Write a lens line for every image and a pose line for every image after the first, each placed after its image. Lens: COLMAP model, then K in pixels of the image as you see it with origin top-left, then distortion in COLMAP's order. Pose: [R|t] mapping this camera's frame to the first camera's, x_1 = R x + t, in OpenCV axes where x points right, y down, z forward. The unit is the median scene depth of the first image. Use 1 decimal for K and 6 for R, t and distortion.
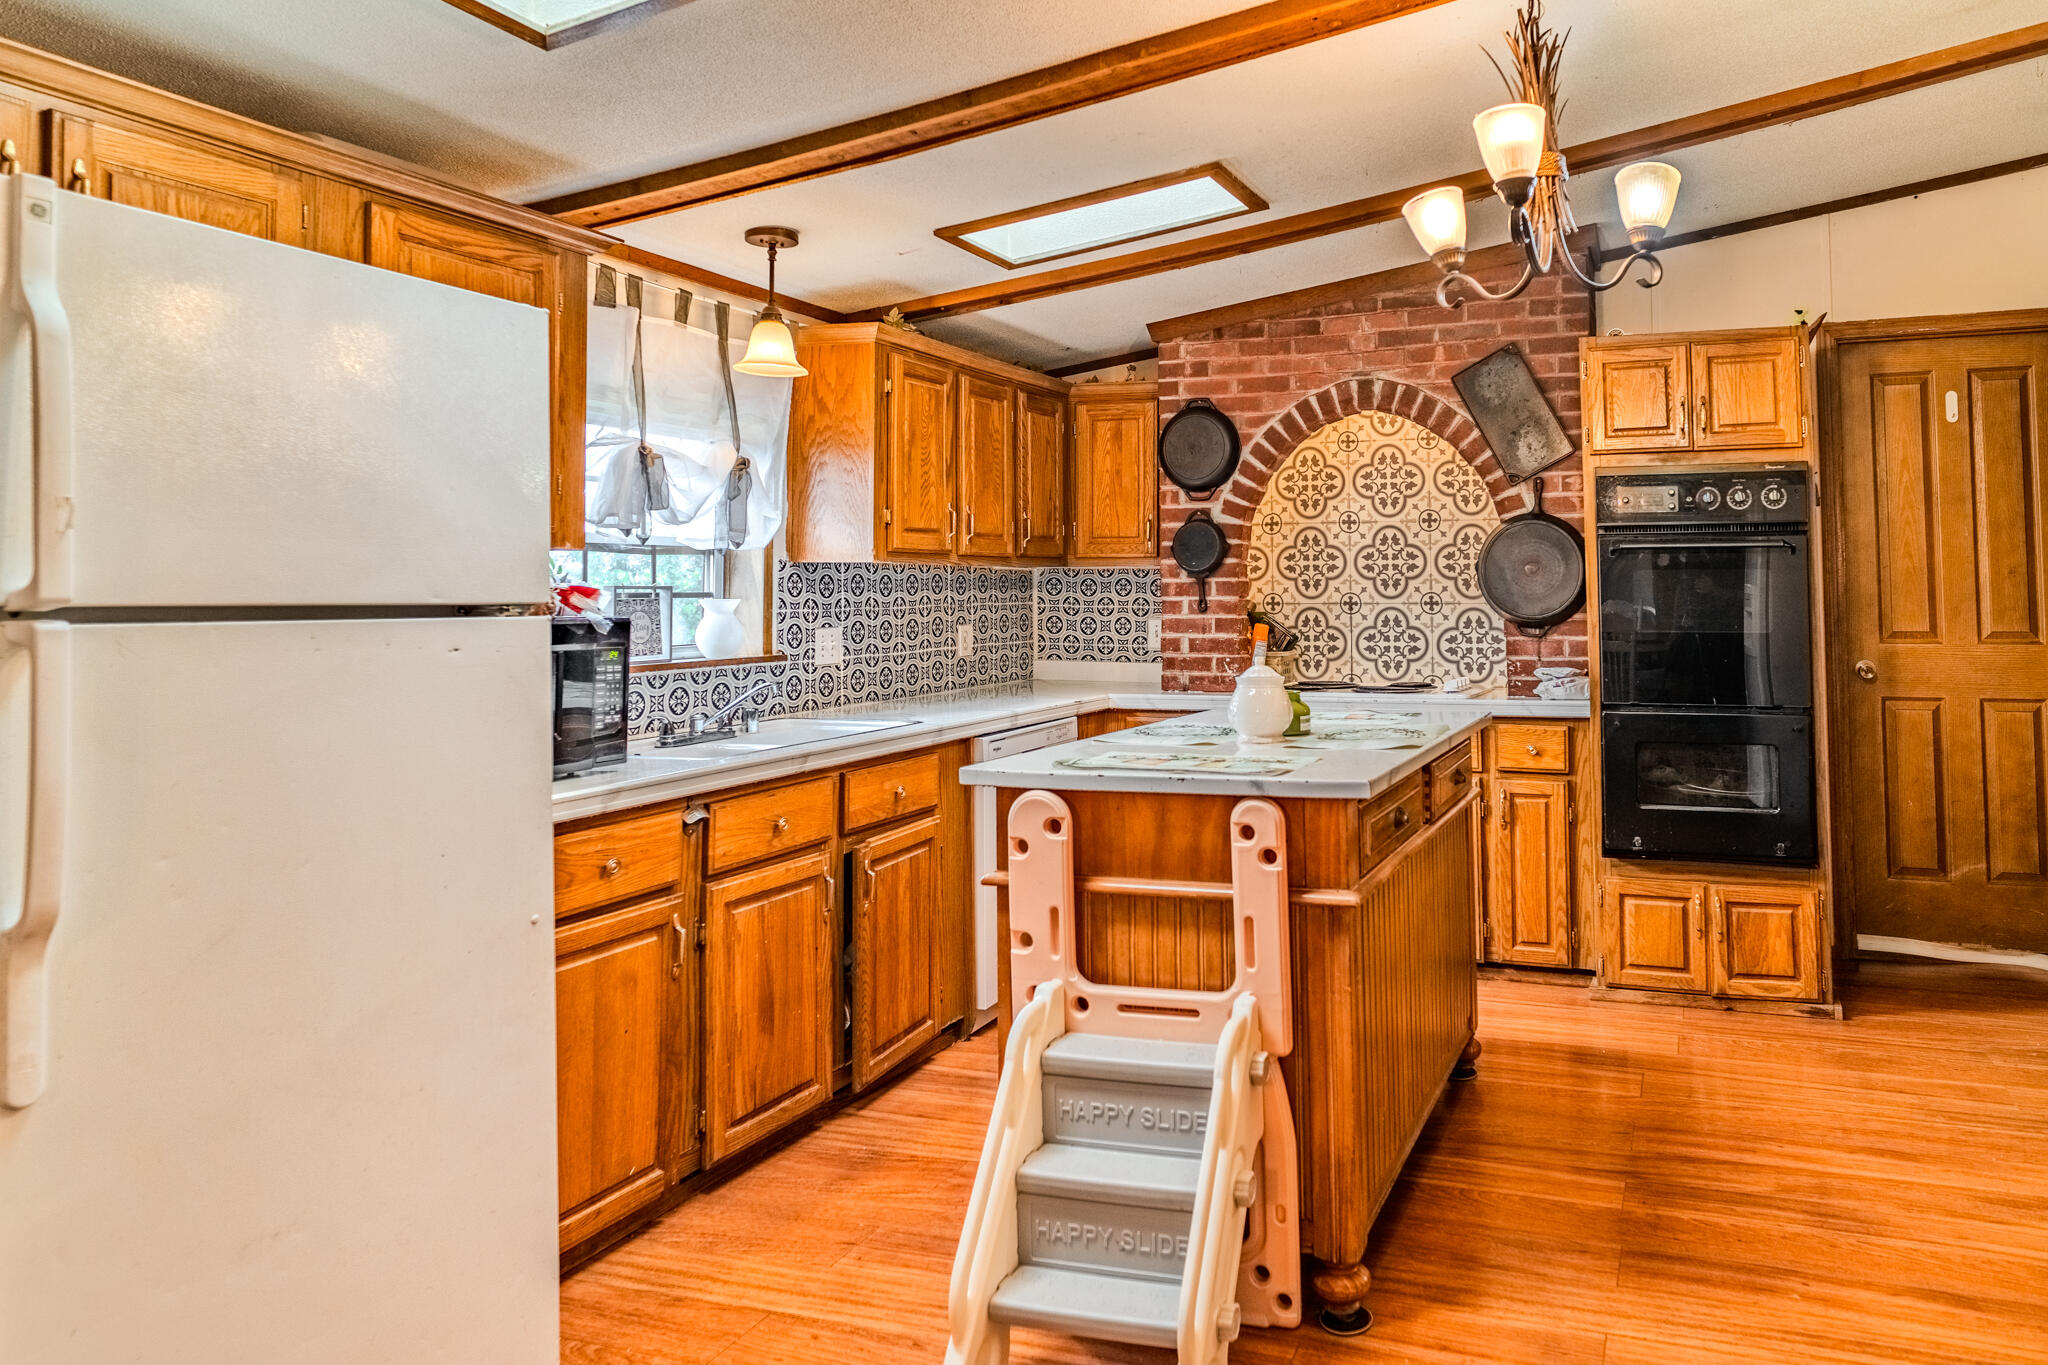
lens RADIAL K [[1242.9, 0, 1157.2], [0, 1242.9, 551.4], [0, 0, 1]] dist [-0.010440, 0.005086]
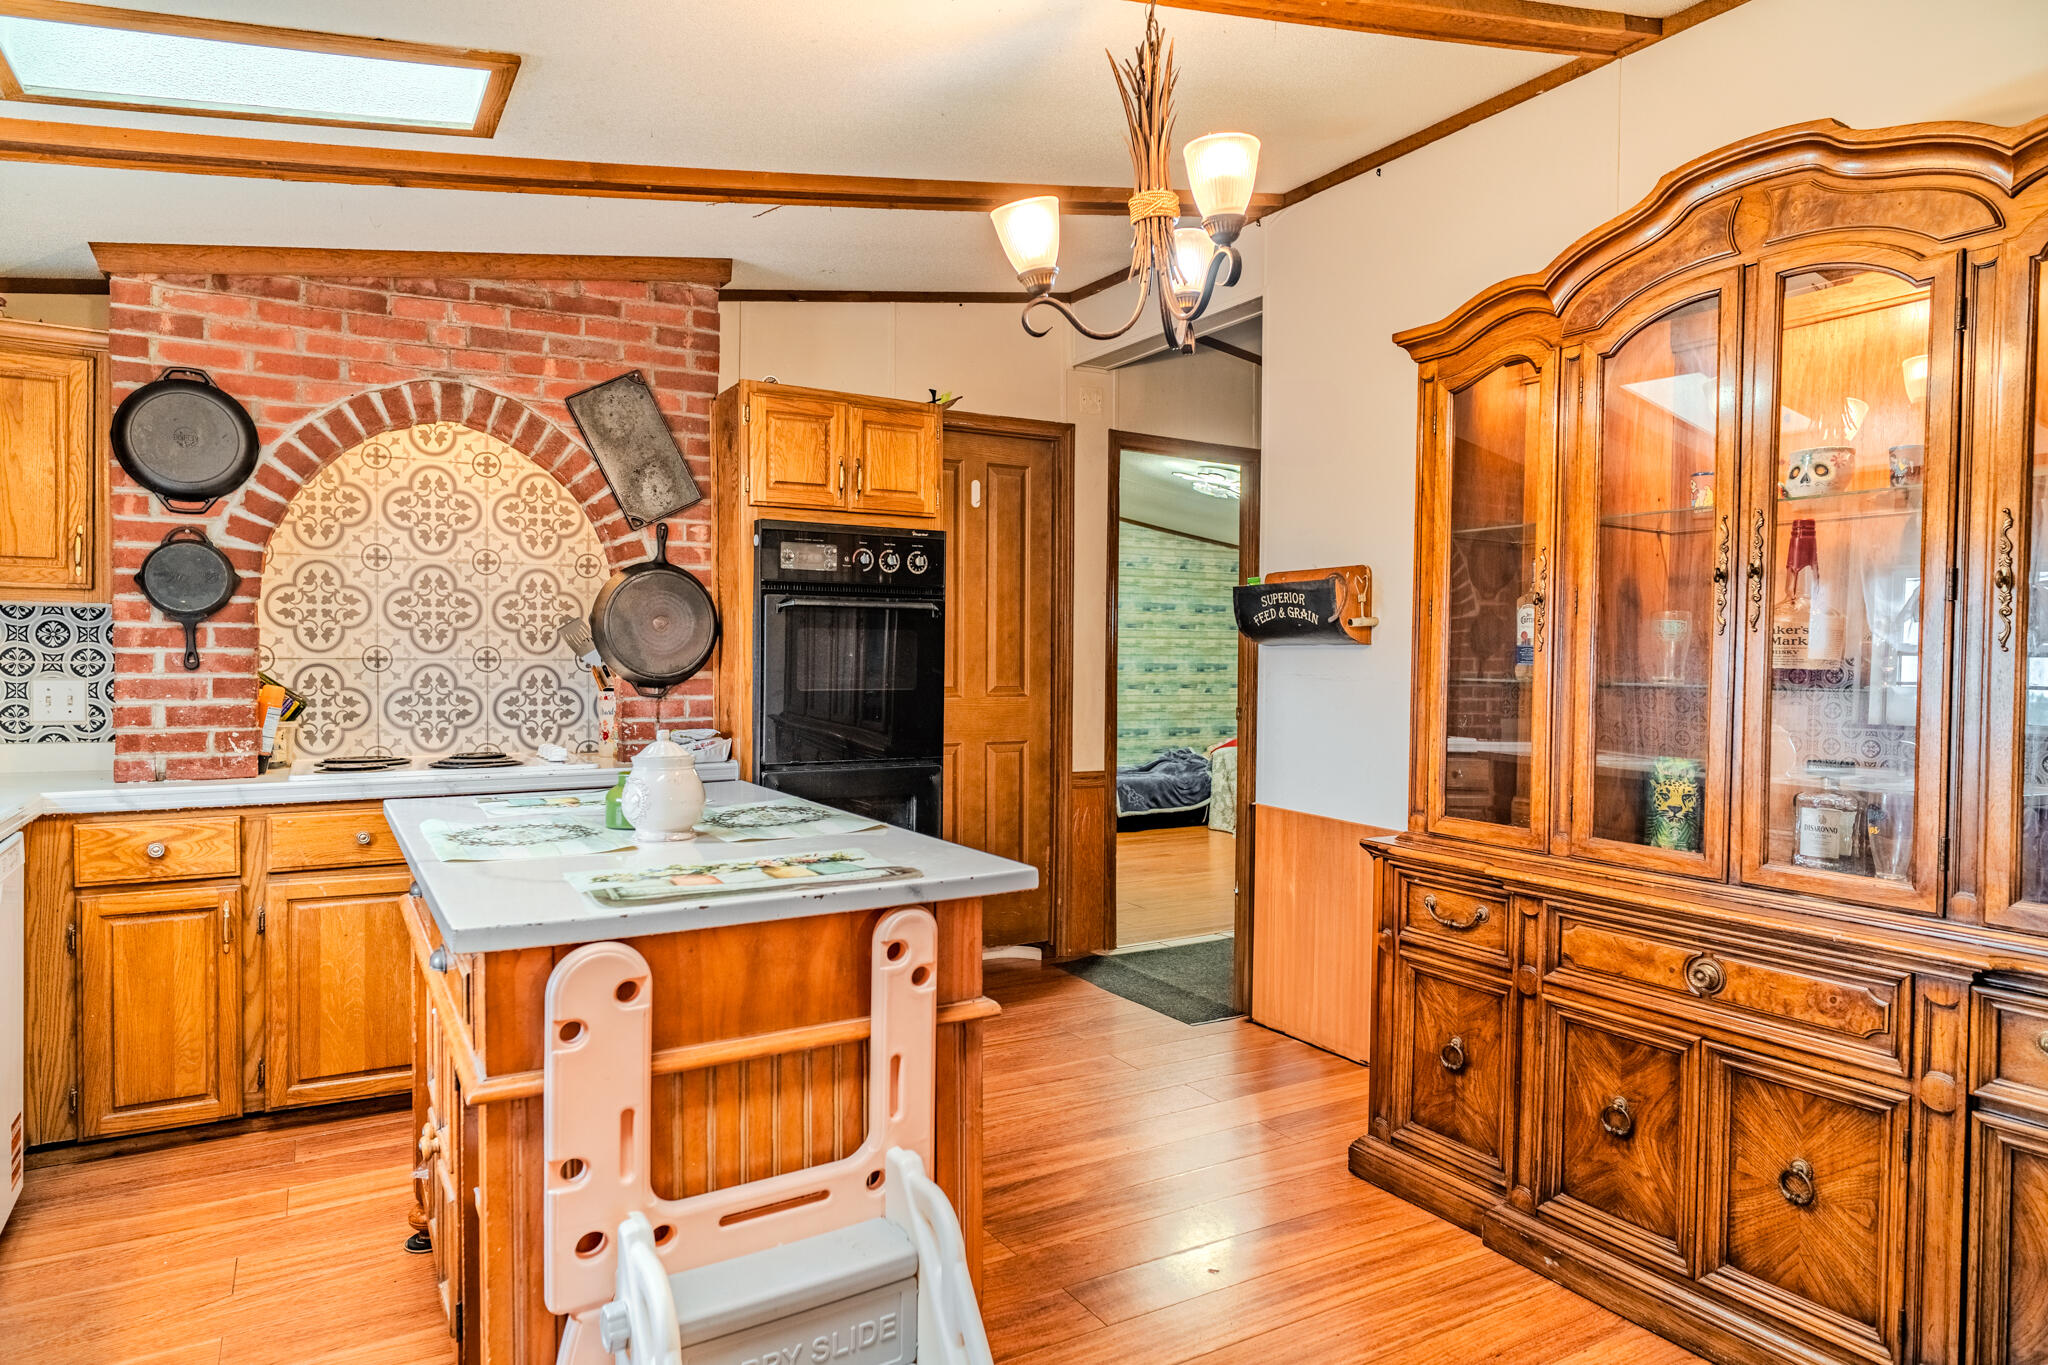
lens RADIAL K [[1242.9, 0, 1029.6], [0, 1242.9, 683.7], [0, 0, 1]] dist [-0.010440, 0.005086]
pose [[0.657296, -0.008797, 0.753581, -0.197727], [-0.037977, 0.998275, 0.044778, 0.006830], [-0.752675, -0.058052, 0.655828, 0.178265]]
